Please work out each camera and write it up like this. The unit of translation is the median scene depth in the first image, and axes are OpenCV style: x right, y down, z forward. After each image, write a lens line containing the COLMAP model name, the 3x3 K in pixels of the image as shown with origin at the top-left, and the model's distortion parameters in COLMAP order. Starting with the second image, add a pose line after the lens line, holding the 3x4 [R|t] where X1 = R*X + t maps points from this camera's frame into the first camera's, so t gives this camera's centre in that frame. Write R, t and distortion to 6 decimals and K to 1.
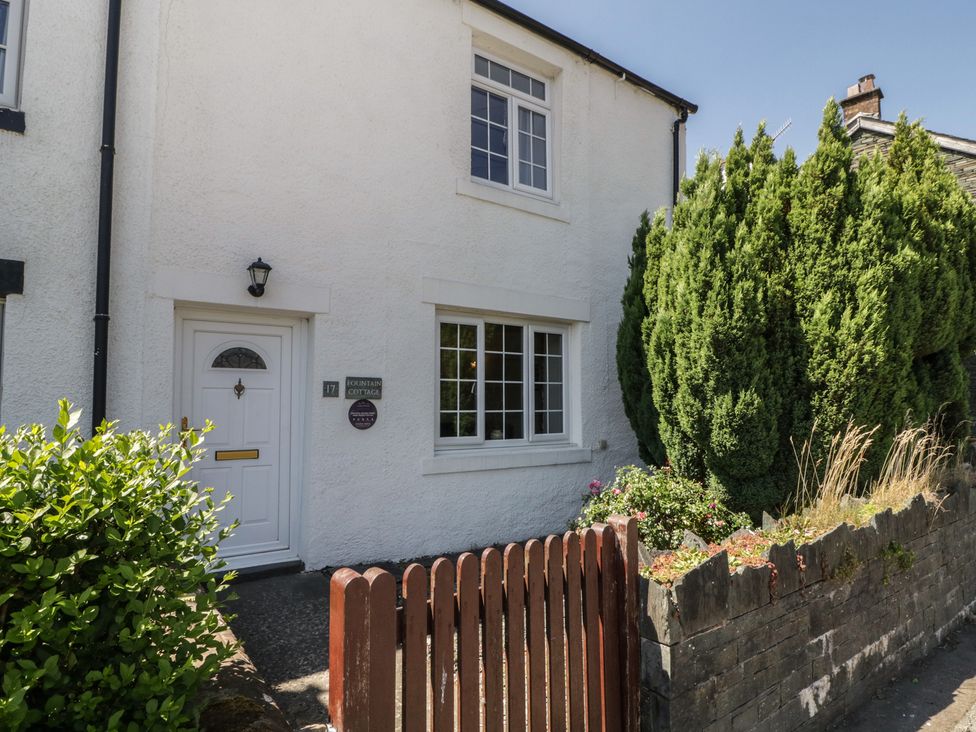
lens RADIAL K [[510.7, 0, 490.3], [0, 510.7, 373.4], [0, 0, 1]] dist [0.003785, -0.015244]
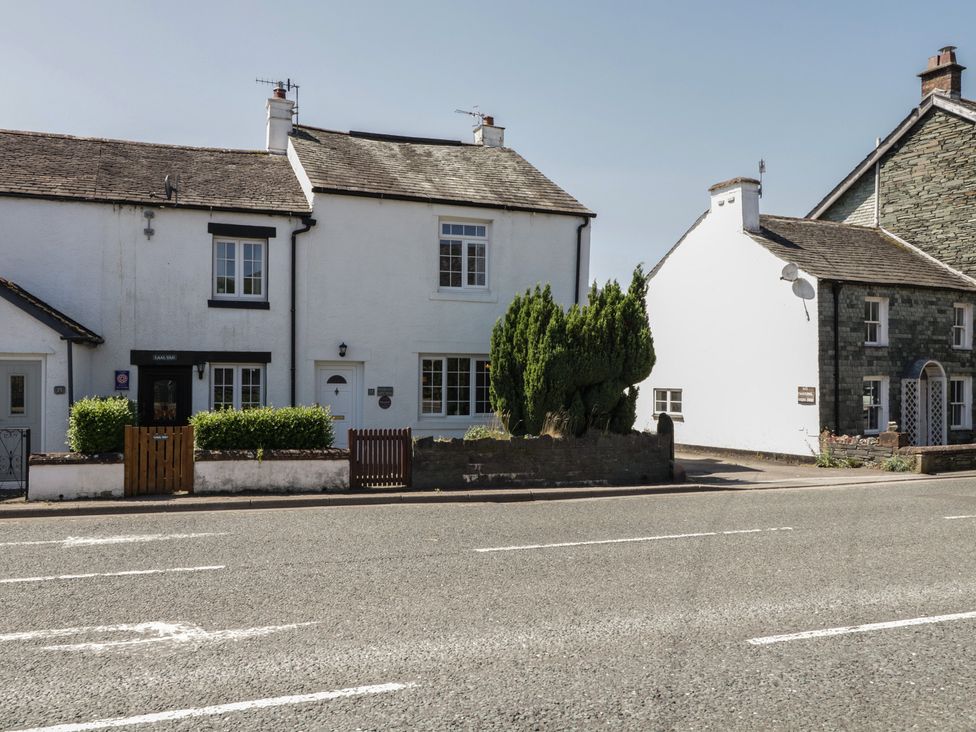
lens RADIAL K [[728.9, 0, 507.4], [0, 728.9, 362.8], [0, 0, 1]] dist [-0.009642, 0.003345]
pose [[0.973347, 0.006214, -0.229254, 0.910776], [0.003111, 0.999183, 0.040293, -0.201103], [0.229317, -0.039932, 0.972532, -1.816985]]
